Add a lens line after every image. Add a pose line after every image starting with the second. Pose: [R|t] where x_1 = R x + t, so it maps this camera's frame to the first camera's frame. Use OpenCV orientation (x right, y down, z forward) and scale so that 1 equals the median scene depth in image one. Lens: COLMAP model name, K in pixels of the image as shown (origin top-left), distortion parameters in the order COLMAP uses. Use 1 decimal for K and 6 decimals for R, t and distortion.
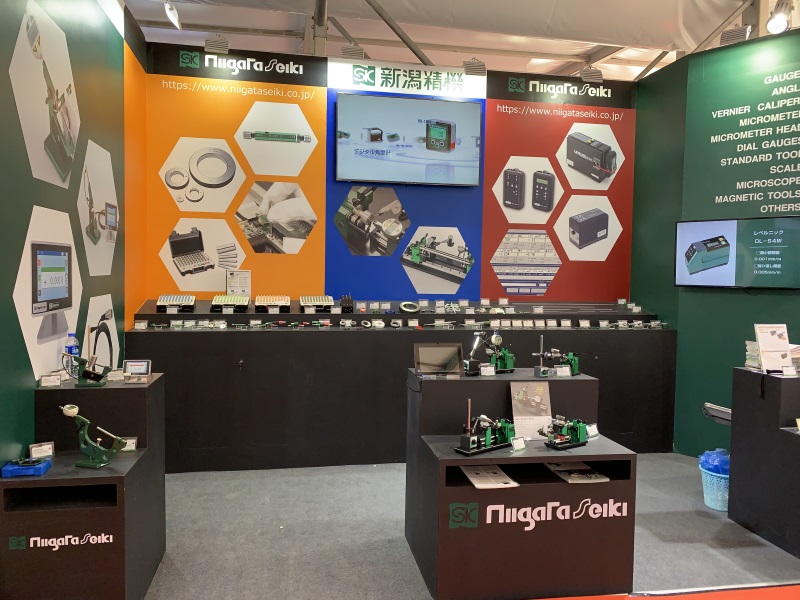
lens RADIAL K [[605.5, 0, 398.3], [0, 605.5, 296.7], [0, 0, 1]] dist [0.016067, -0.024201]
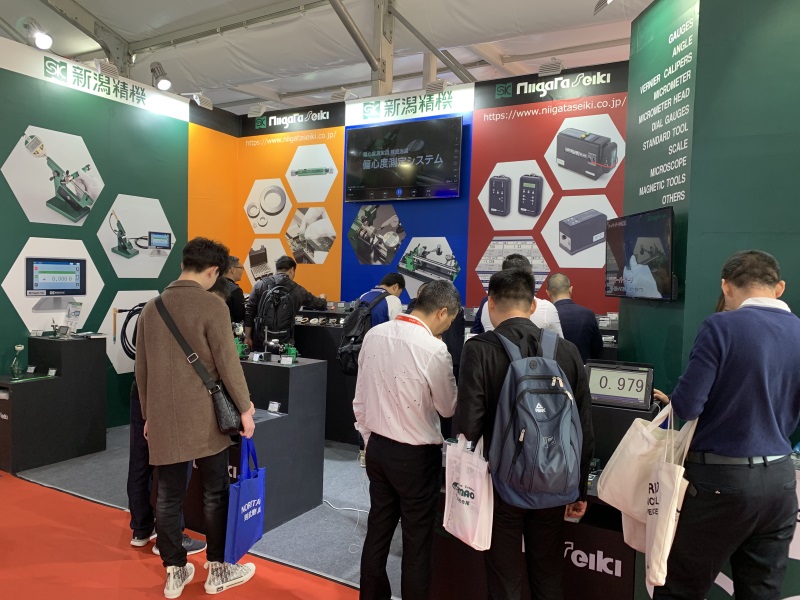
lens RADIAL K [[605.5, 0, 401.1], [0, 605.5, 303.2], [0, 0, 1]] dist [0.016067, -0.024201]
pose [[0.773785, 0.028326, -0.632814, 0.730405], [-0.037708, 0.999288, -0.001378, 0.005352], [0.632325, 0.024928, 0.774302, 0.142012]]
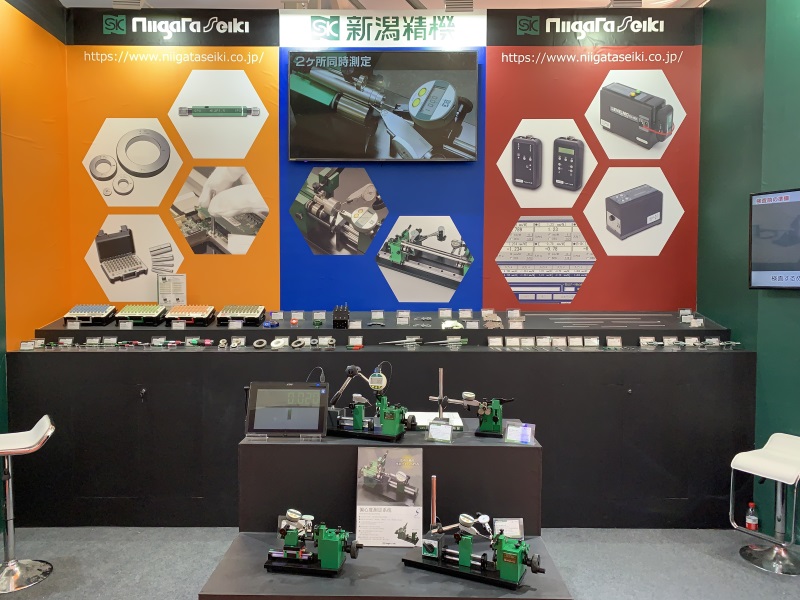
lens RADIAL K [[605.5, 0, 418.3], [0, 605.5, 300.8], [0, 0, 1]] dist [0.016067, -0.024201]
pose [[0.982238, -0.009663, -0.187392, 0.207239], [0.007373, 0.999889, -0.012910, 0.003442], [0.187496, 0.011299, 0.982200, 0.244467]]
